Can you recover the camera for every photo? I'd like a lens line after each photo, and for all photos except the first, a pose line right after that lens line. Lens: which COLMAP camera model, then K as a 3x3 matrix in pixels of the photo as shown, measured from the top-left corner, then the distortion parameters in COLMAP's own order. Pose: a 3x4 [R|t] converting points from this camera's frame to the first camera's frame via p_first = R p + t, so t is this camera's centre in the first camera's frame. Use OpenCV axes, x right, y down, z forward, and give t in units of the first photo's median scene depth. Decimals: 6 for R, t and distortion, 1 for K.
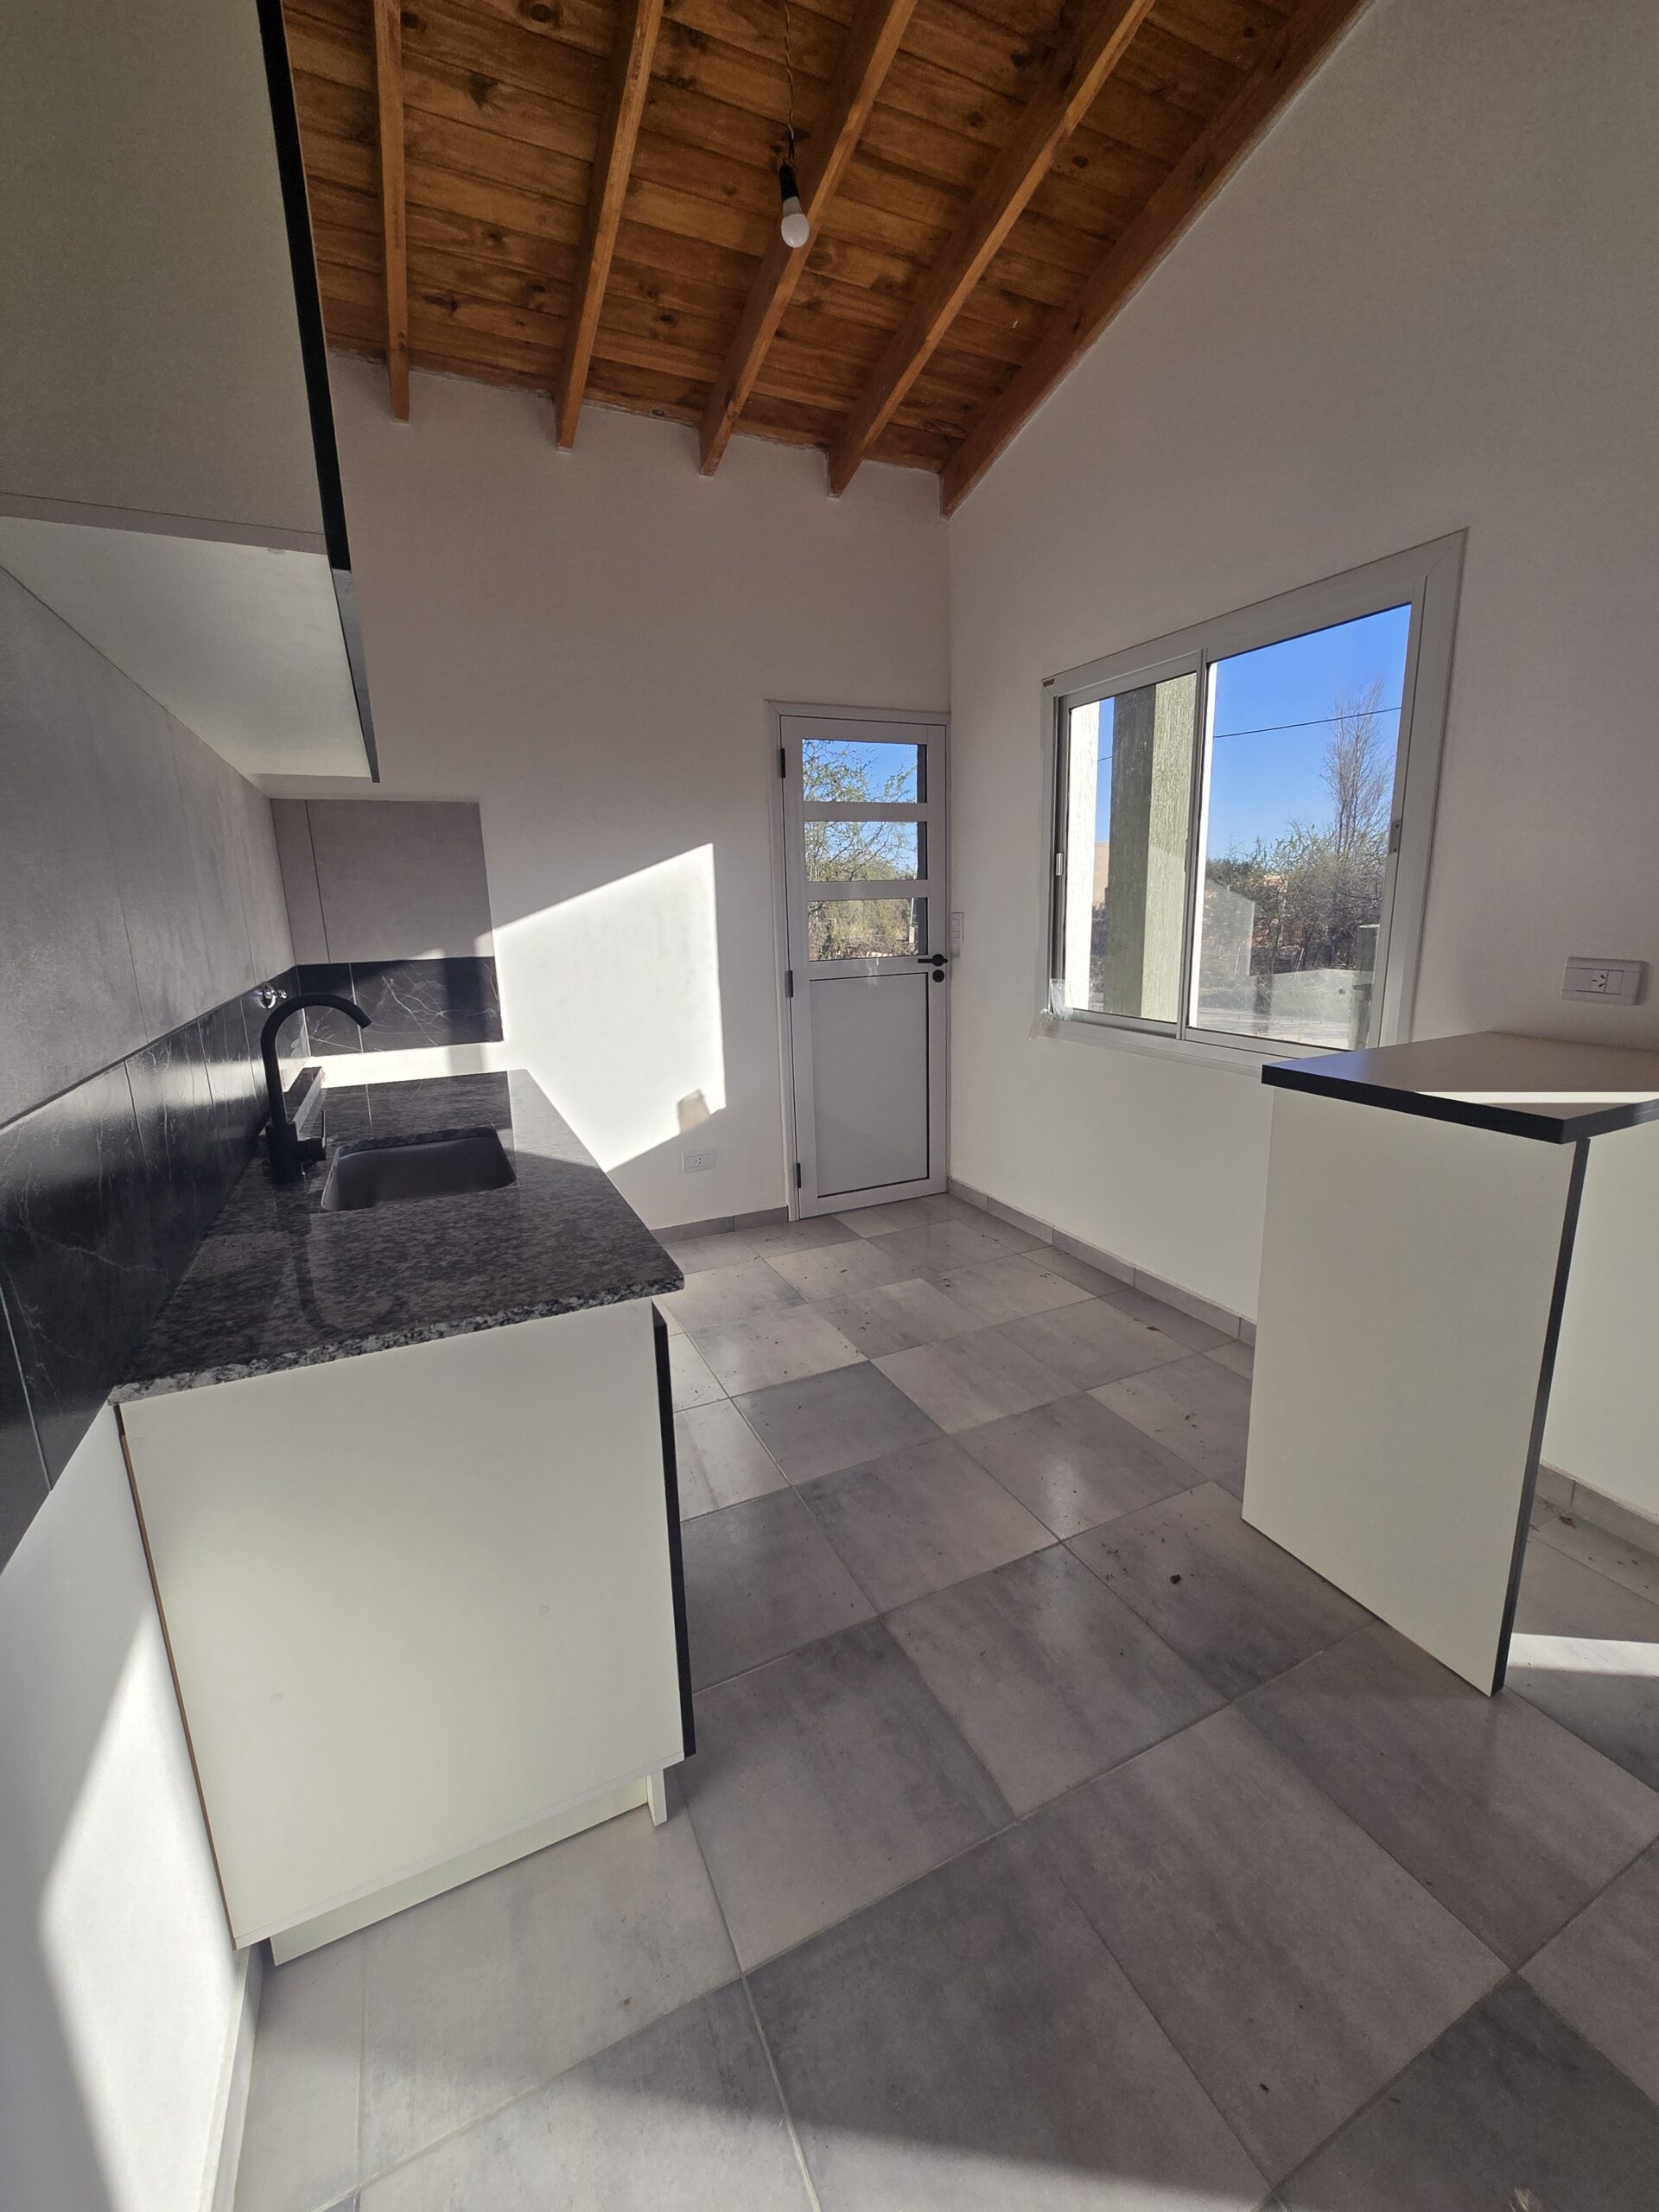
lens RADIAL K [[900.0, 0, 836.4], [0, 900.0, 1096.7], [0, 0, 1]] dist [-0.003570, 0.001846]
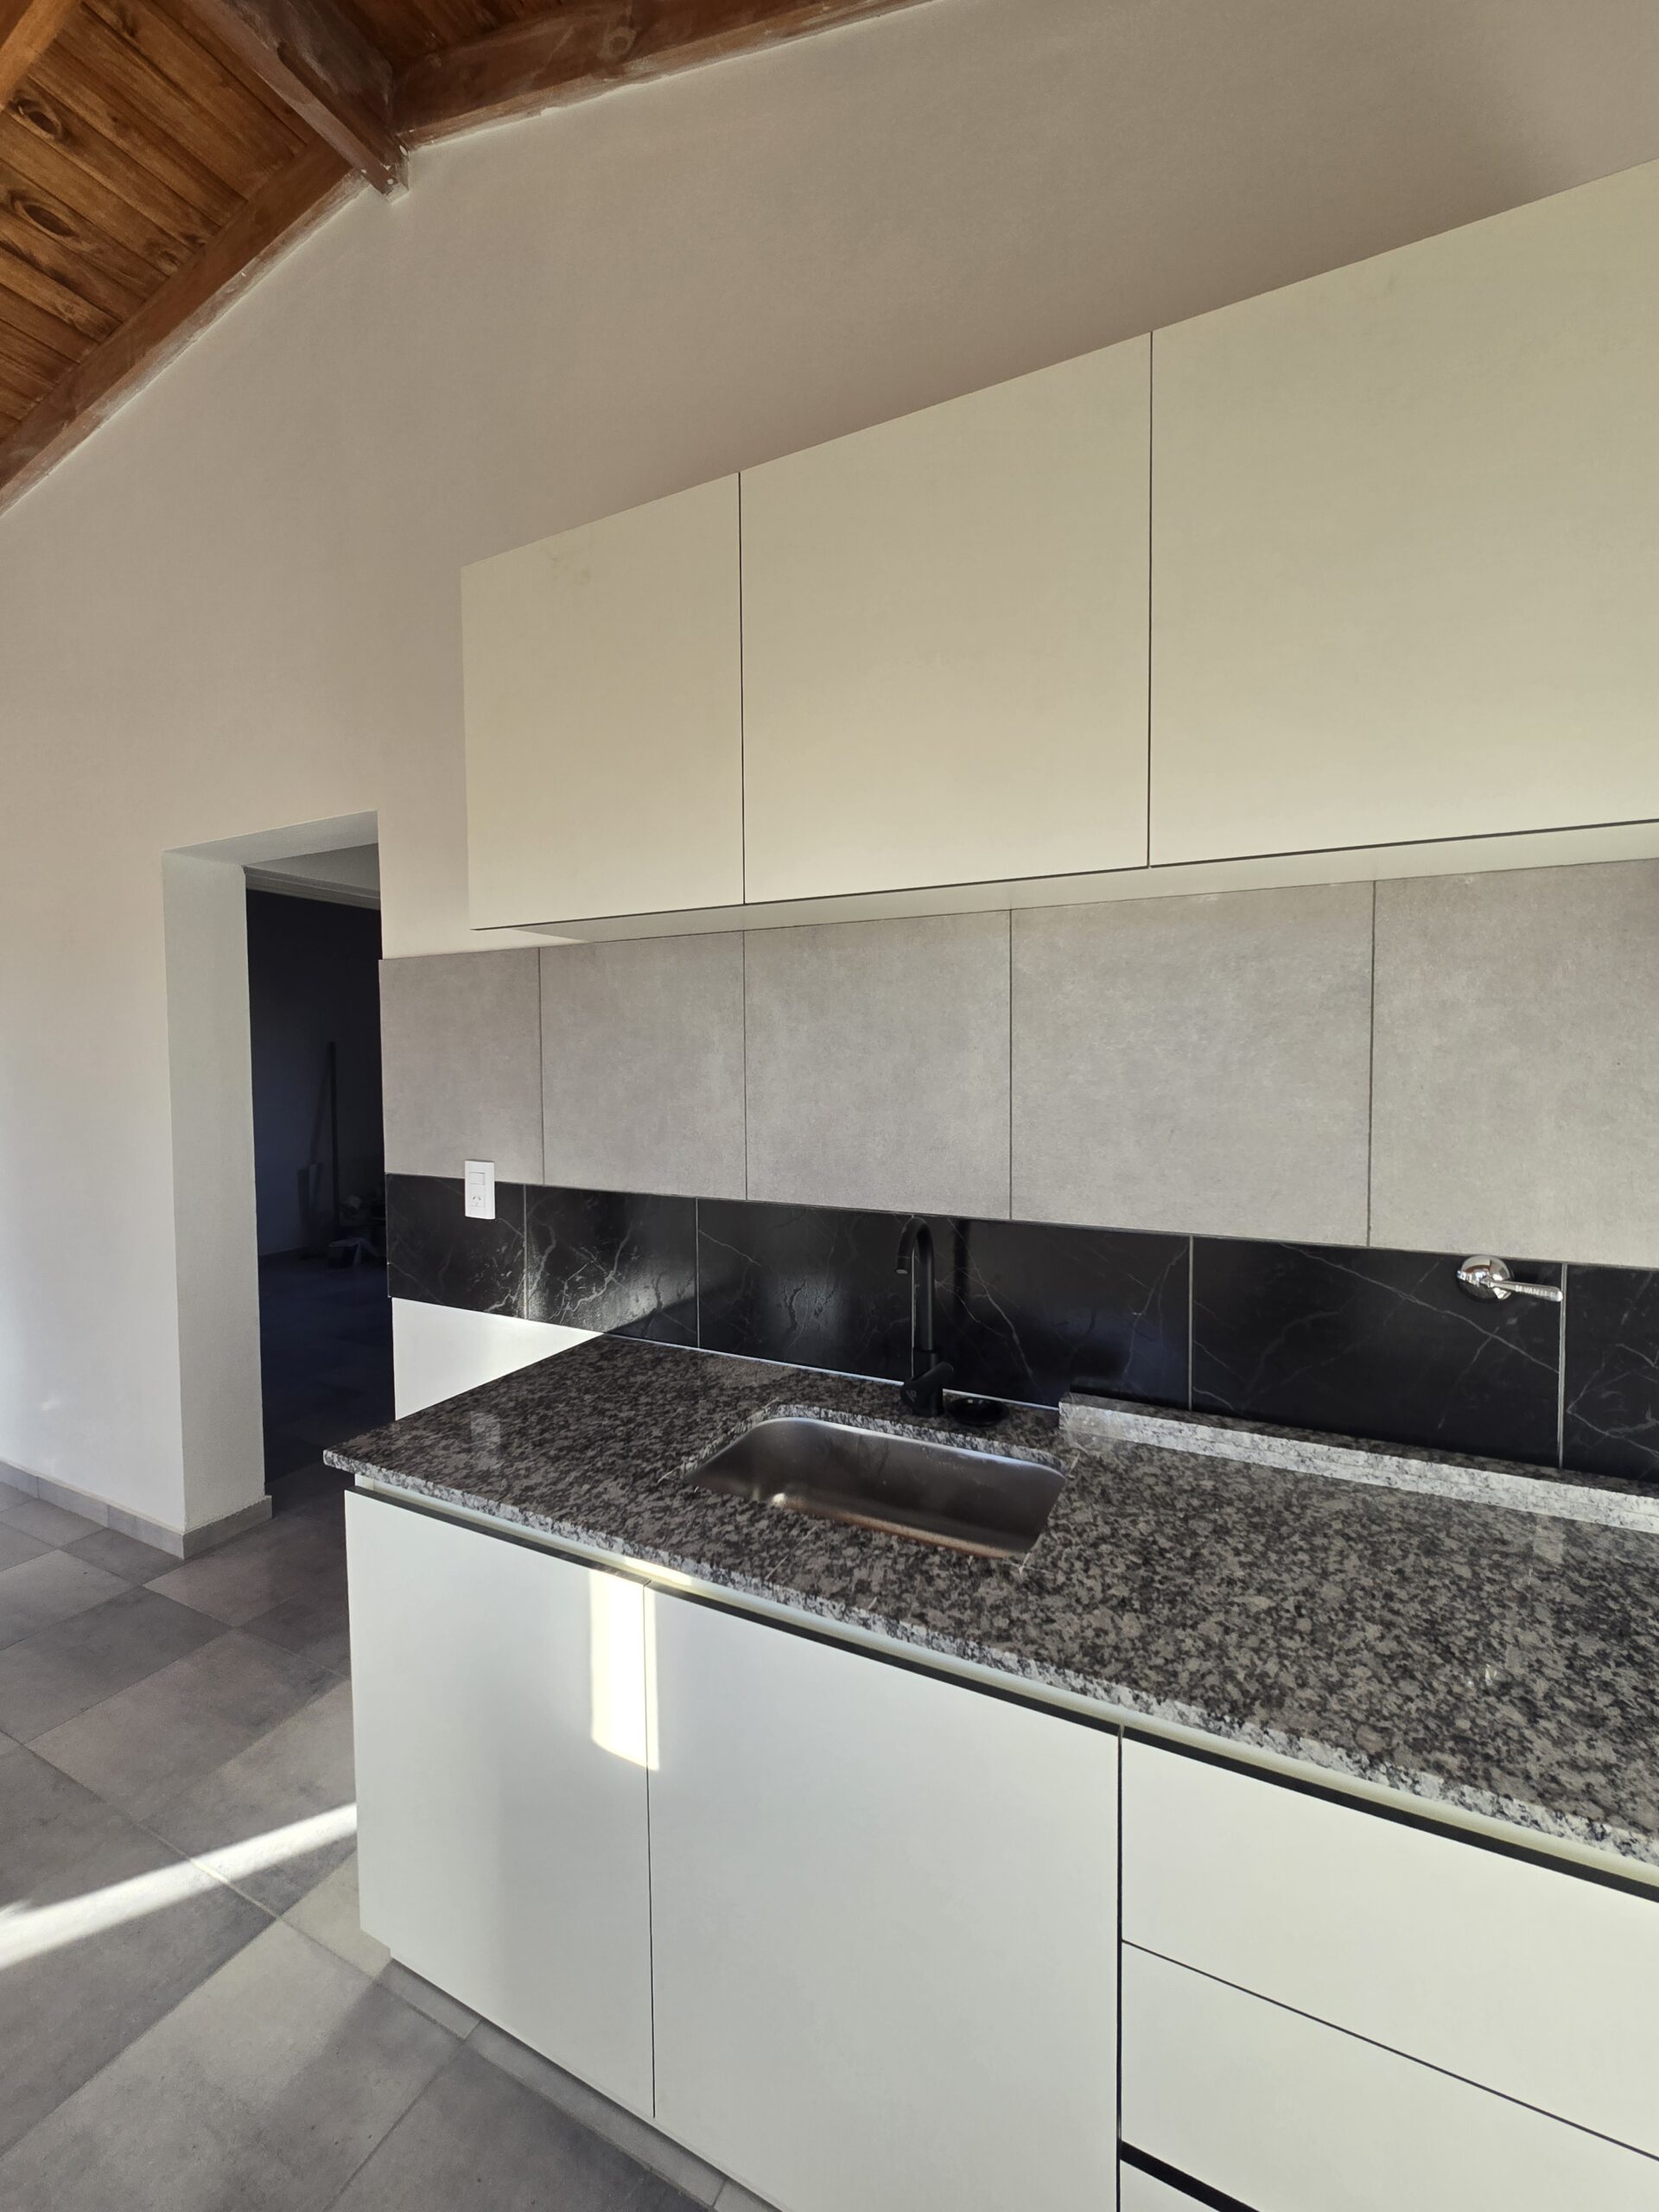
lens RADIAL K [[890.5, 0, 822.6], [0, 890.5, 1102.2], [0, 0, 1]] dist [-0.003447, -0.000936]
pose [[-0.789183, 0.054817, -0.611707, -0.007791], [-0.109882, 0.967335, 0.228447, -0.488312], [0.604249, 0.247502, -0.757381, 1.902903]]
